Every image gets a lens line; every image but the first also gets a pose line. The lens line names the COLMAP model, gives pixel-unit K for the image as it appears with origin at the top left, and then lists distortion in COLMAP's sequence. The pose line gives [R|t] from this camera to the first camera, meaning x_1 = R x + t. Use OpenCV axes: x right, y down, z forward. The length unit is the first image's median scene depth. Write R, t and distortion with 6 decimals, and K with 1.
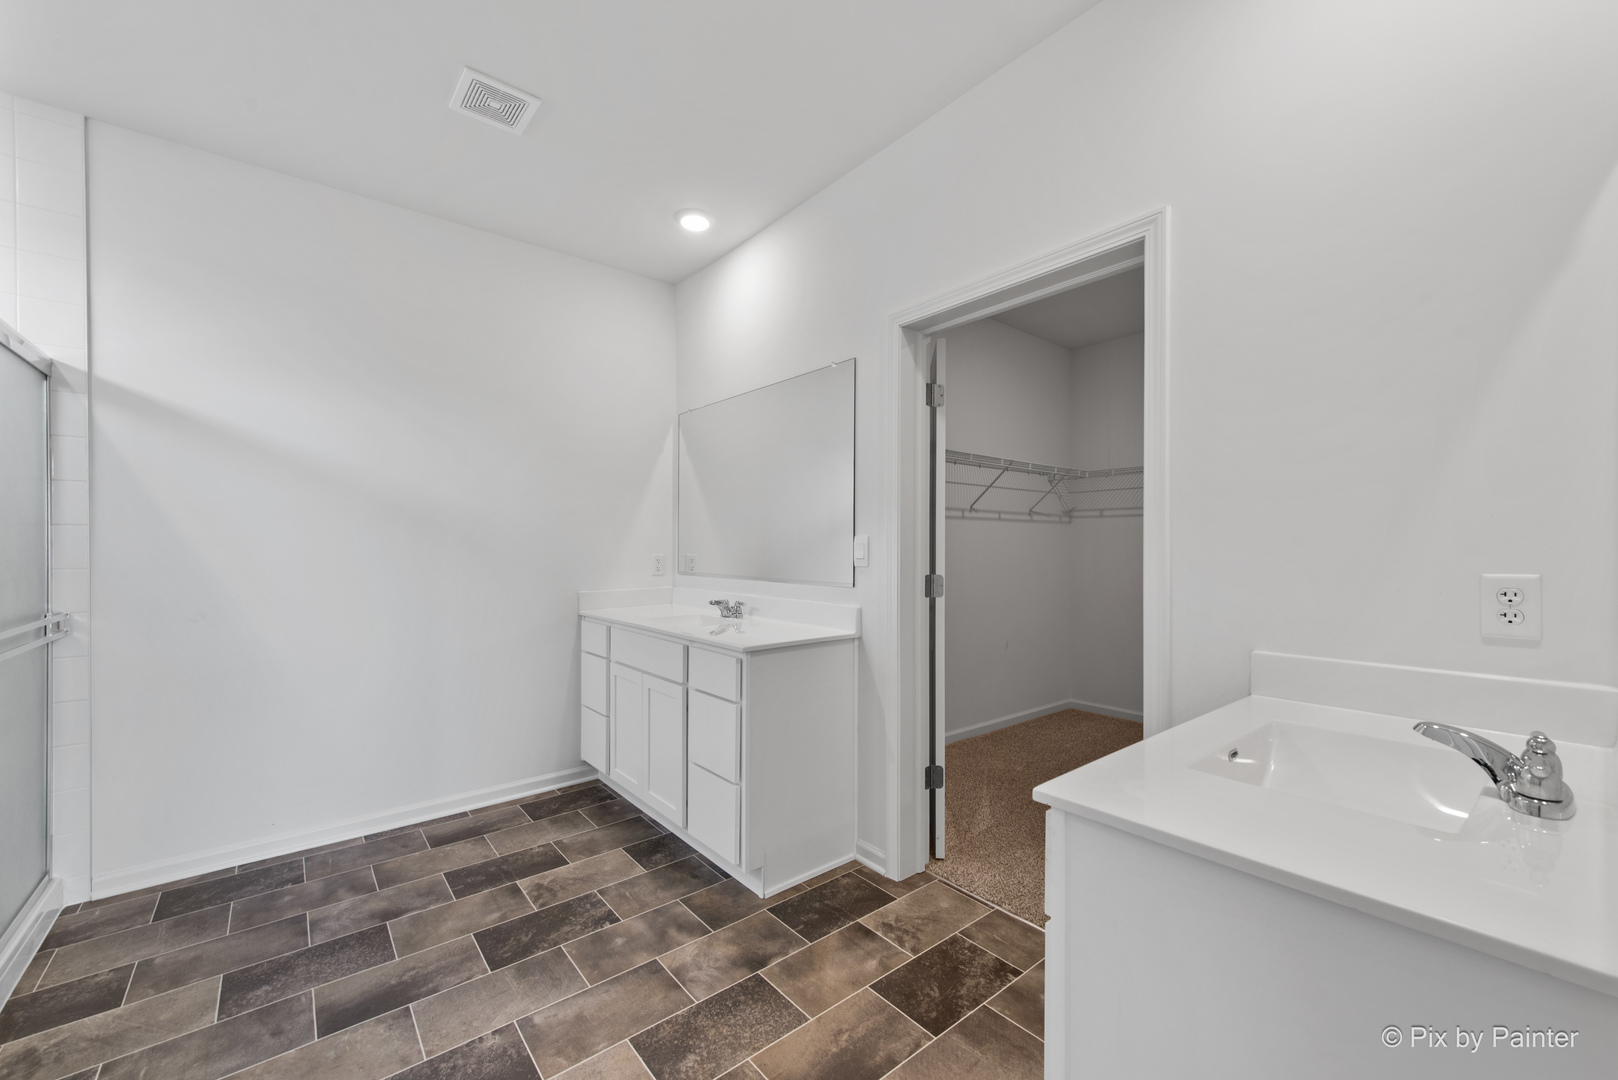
lens RADIAL K [[641.9, 0, 815.7], [0, 641.9, 548.4], [0, 0, 1]] dist [0.000786, -0.000188]
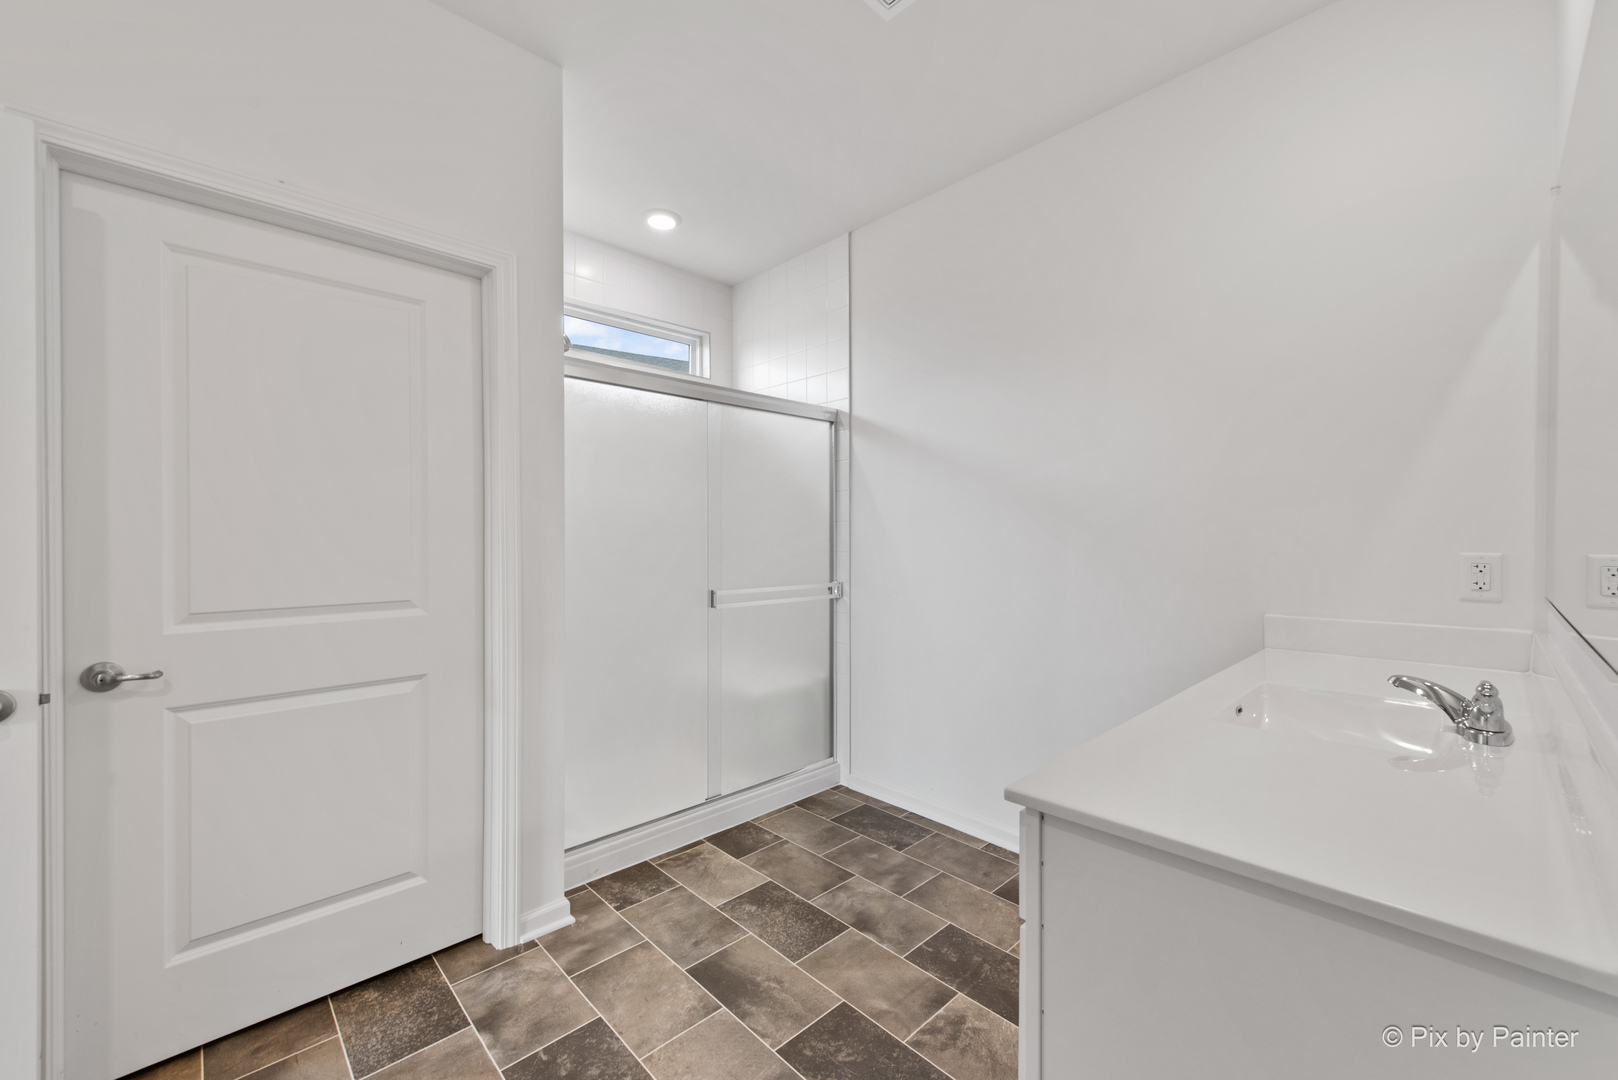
lens RADIAL K [[641.9, 0, 811.6], [0, 641.9, 533.6], [0, 0, 1]] dist [0.000786, -0.000188]
pose [[0.061105, -0.000626, -0.998131, 0.282879], [0.002580, 0.999997, -0.000469, -0.009294], [0.998128, -0.002546, 0.061107, 0.857074]]
